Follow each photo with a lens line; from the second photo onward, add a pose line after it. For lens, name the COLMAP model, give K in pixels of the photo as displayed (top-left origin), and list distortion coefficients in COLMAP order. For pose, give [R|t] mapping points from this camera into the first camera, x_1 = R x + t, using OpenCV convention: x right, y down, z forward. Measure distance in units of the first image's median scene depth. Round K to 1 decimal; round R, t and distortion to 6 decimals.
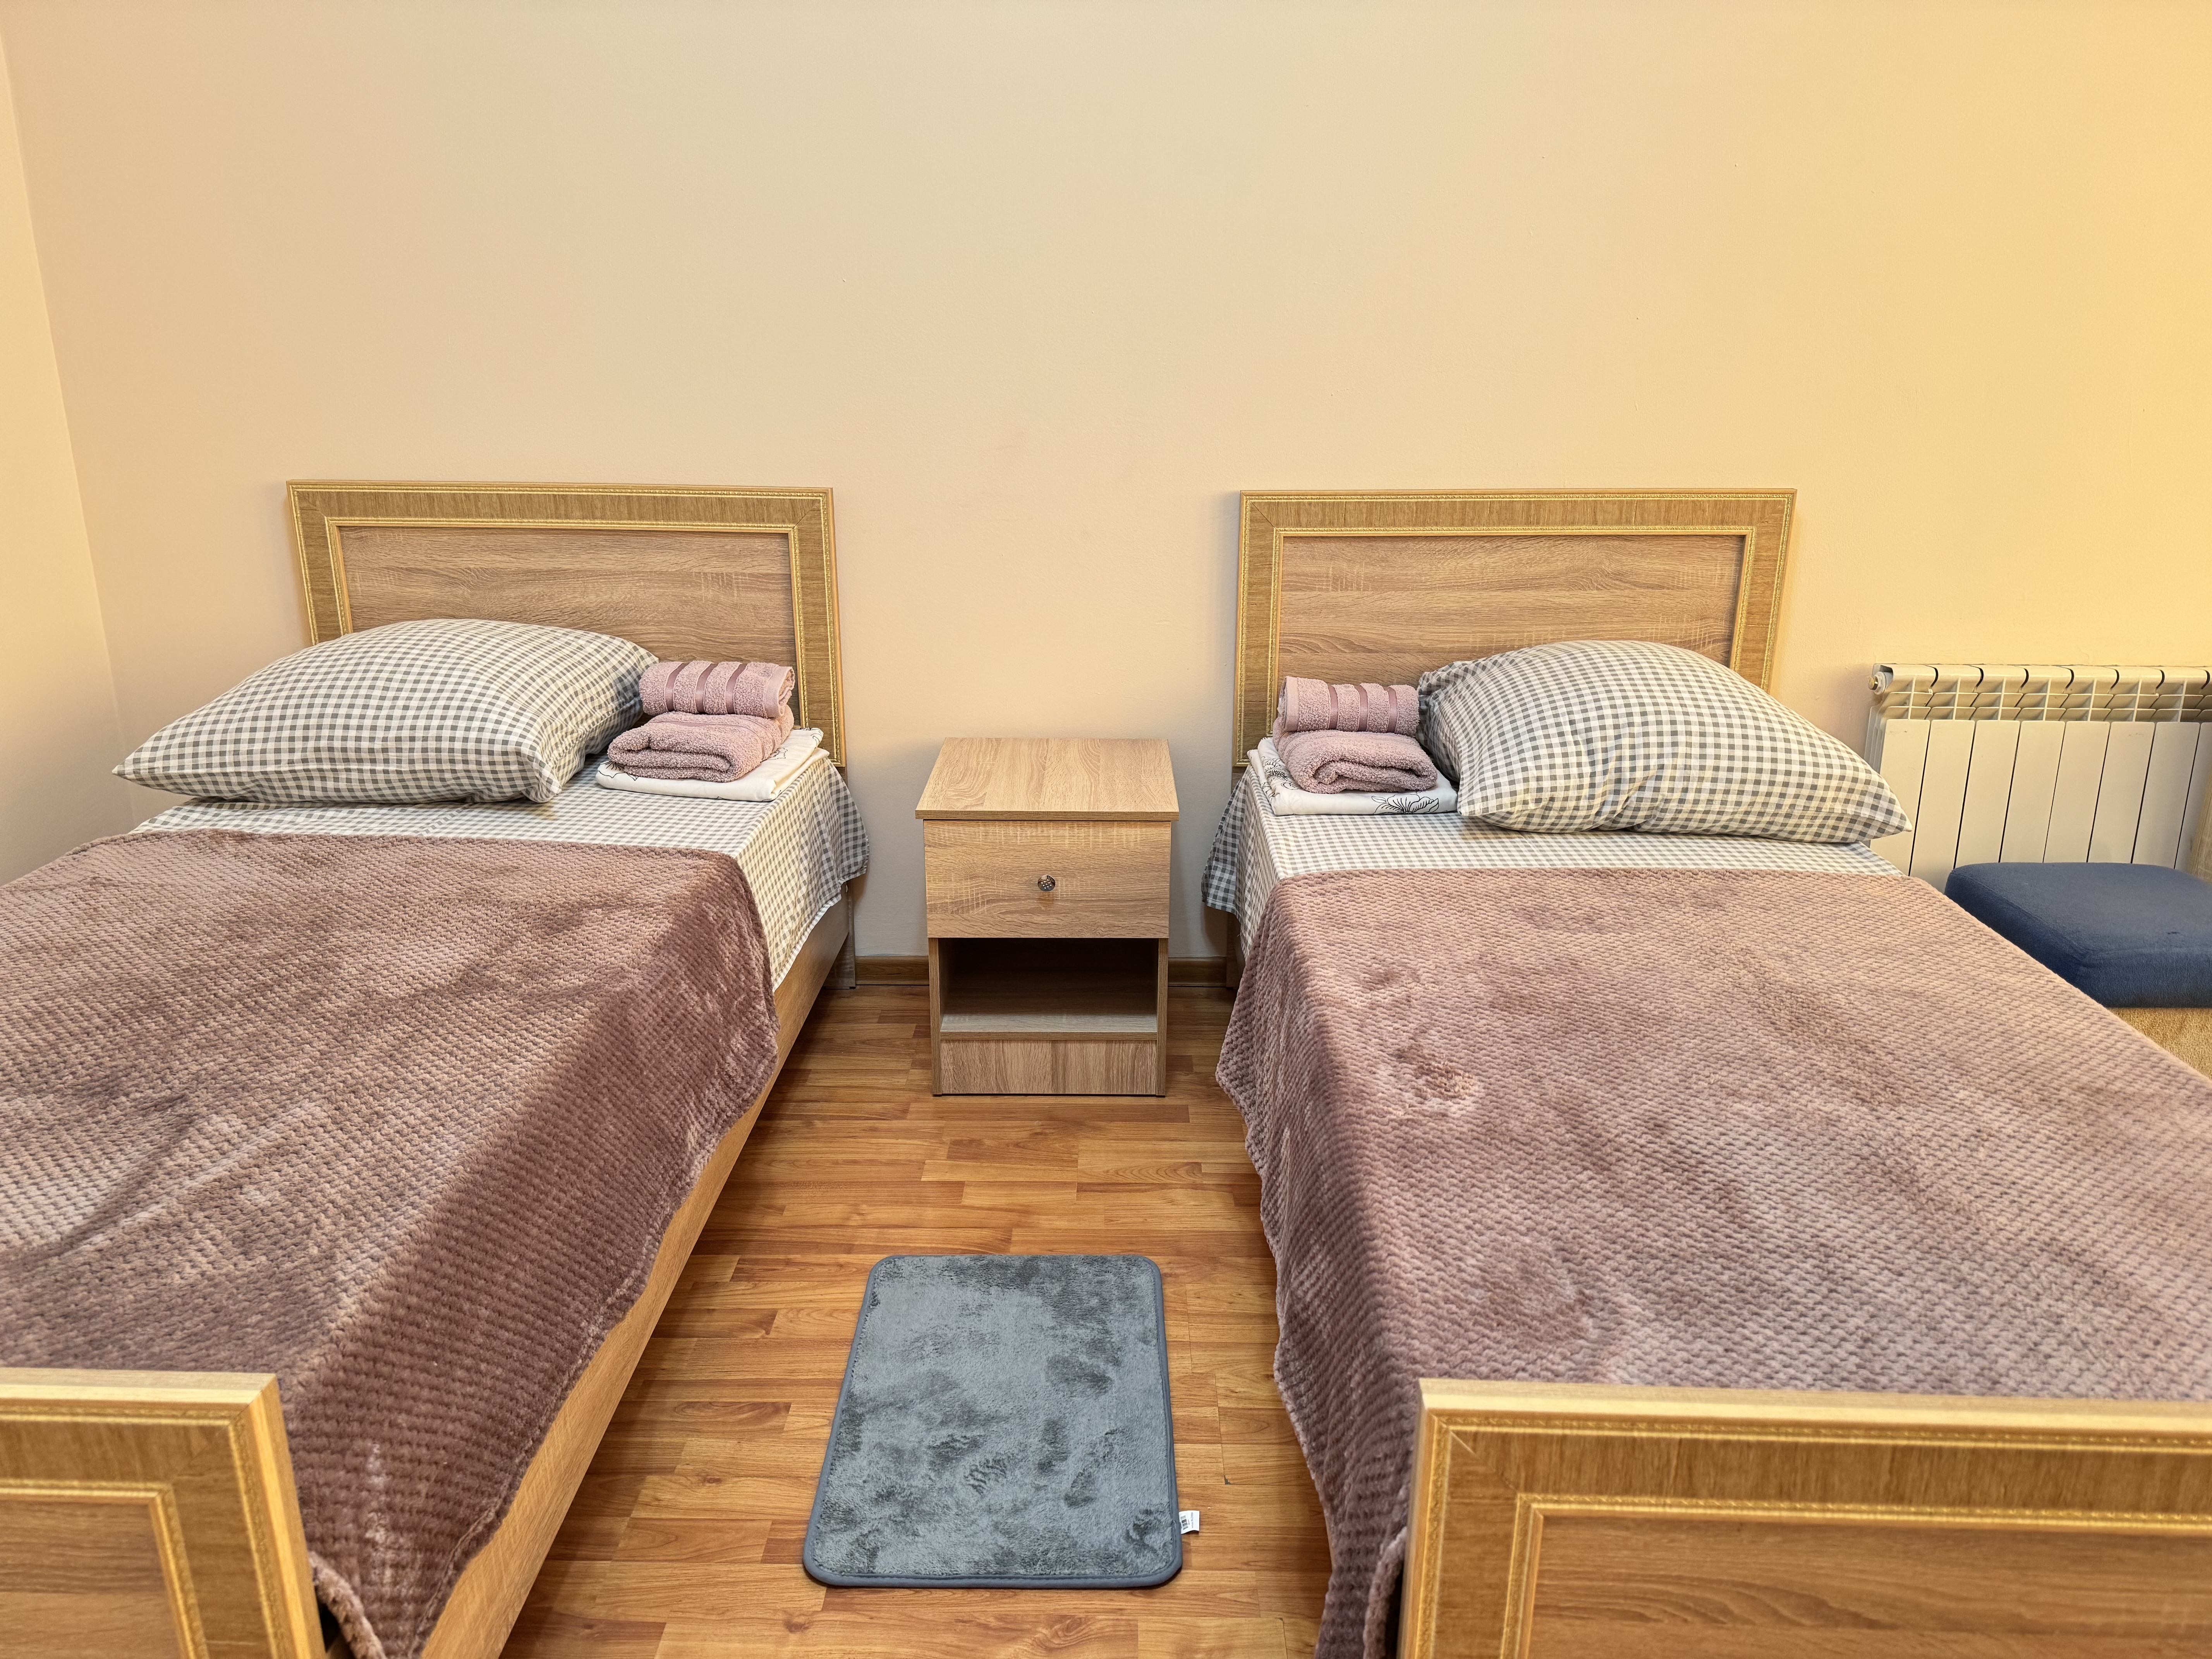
lens RADIAL K [[1561.6, 0, 1108.6], [0, 1561.6, 830.2], [0, 0, 1]] dist [0.002276, -0.017477]
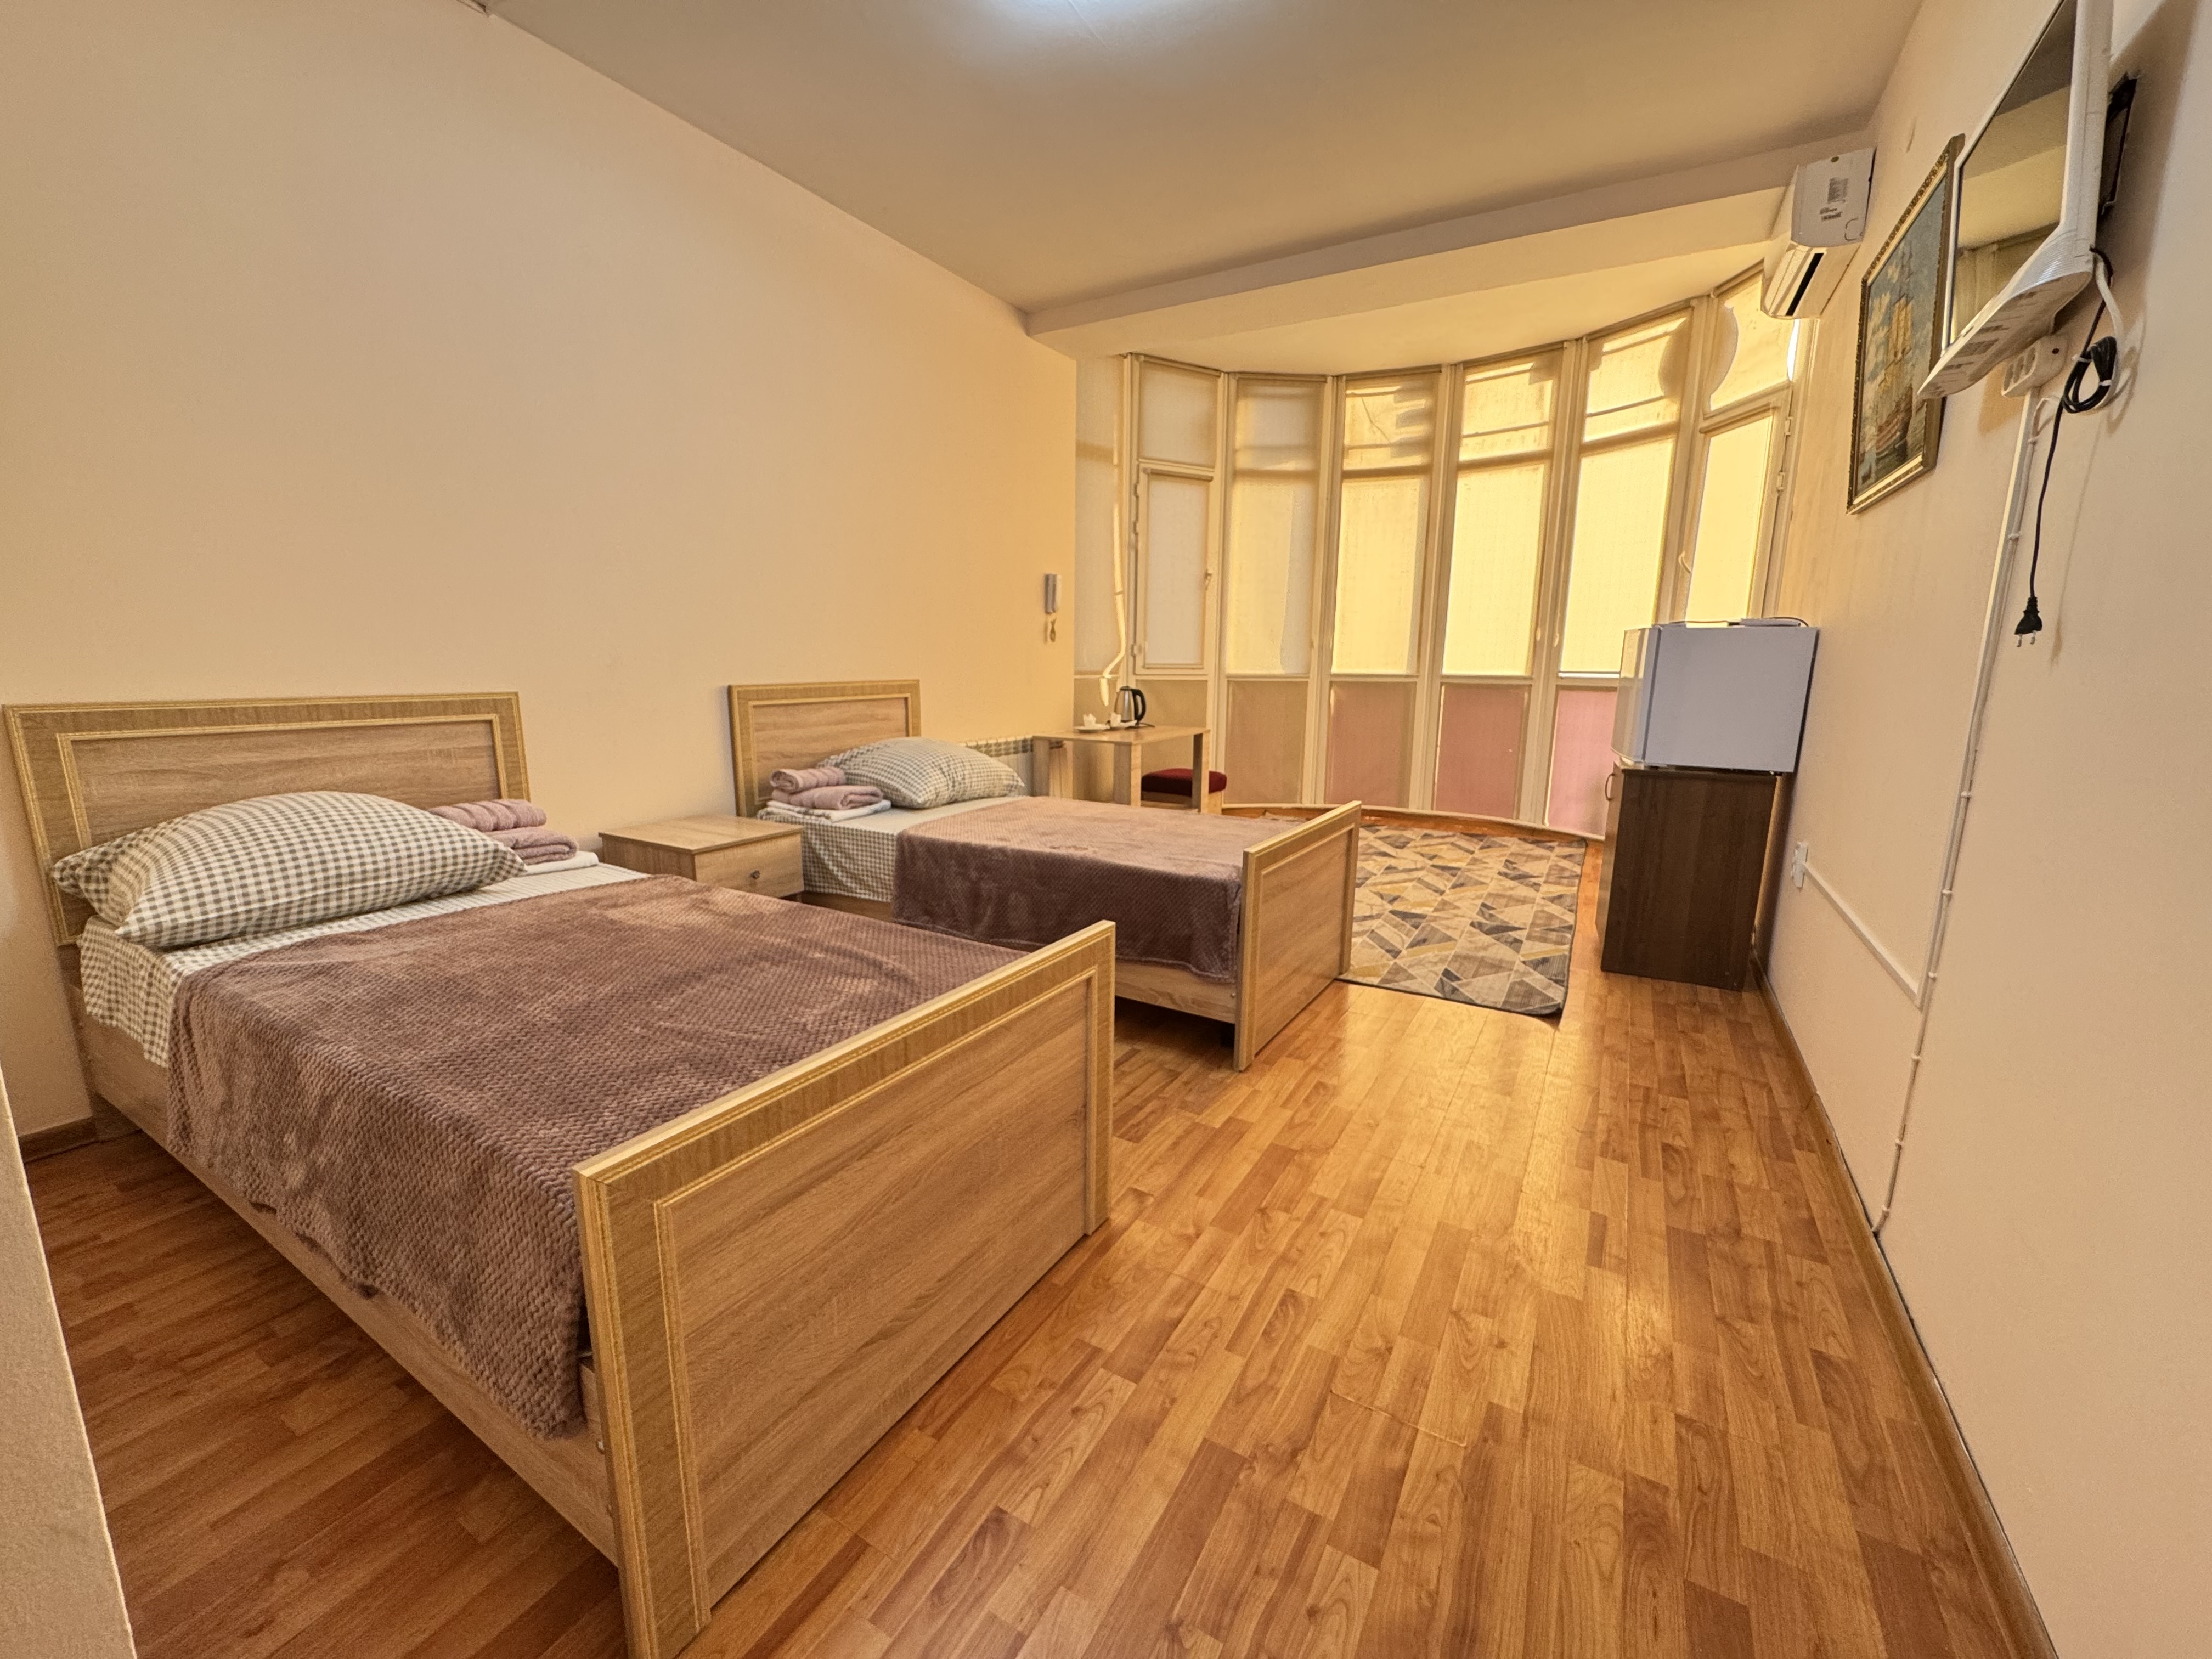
lens RADIAL K [[889.9, 0, 1106.1], [0, 889.9, 829.1], [0, 0, 1]] dist [-0.021663, -0.000002]
pose [[0.500878, -0.165669, 0.849514, -0.675508], [0.247651, 0.967906, 0.042741, 0.035994], [-0.829331, 0.188975, 0.525831, 0.019770]]
